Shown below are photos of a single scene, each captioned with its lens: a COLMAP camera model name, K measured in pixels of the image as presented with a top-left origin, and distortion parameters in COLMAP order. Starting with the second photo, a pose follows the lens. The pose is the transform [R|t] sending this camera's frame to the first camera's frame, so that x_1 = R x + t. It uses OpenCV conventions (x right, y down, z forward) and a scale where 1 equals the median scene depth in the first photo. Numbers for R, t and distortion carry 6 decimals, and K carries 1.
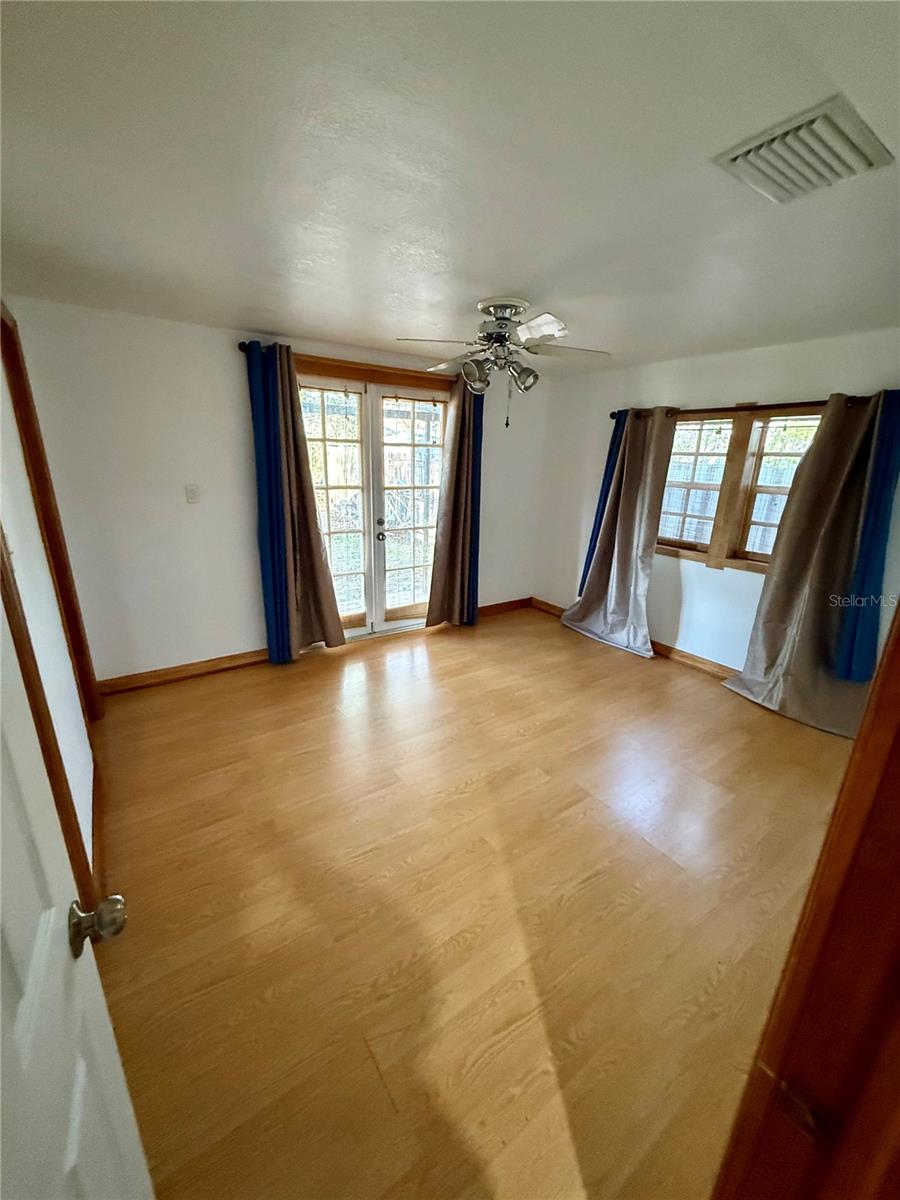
lens RADIAL K [[477.8, 0, 446.2], [0, 477.8, 596.8], [0, 0, 1]] dist [0.000498, 0.000196]
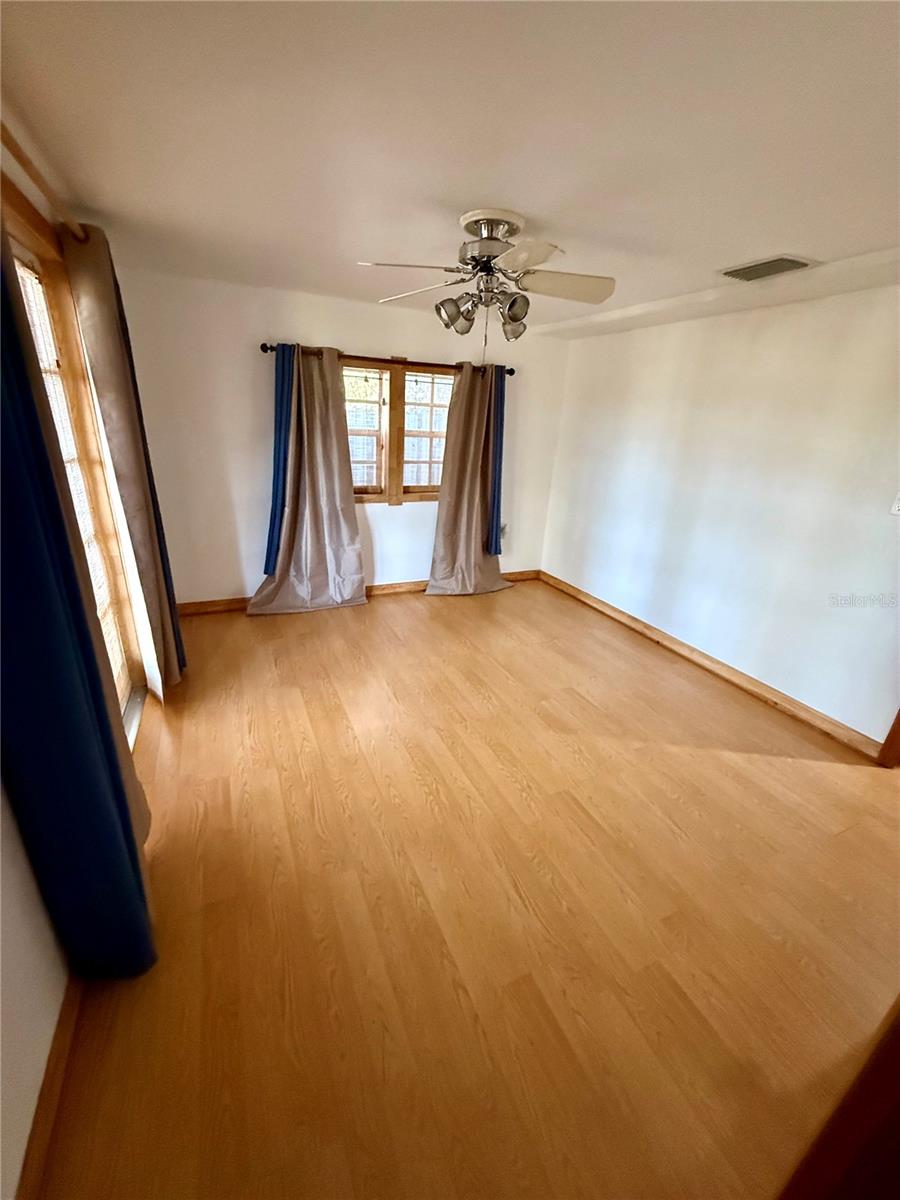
lens RADIAL K [[477.8, 0, 449.2], [0, 477.8, 599.8], [0, 0, 1]] dist [0.000498, 0.000196]
pose [[0.175153, -0.372764, 0.911246, -0.557629], [0.236241, 0.914426, 0.328656, -0.201461], [-0.955778, 0.157709, 0.248227, 0.630720]]
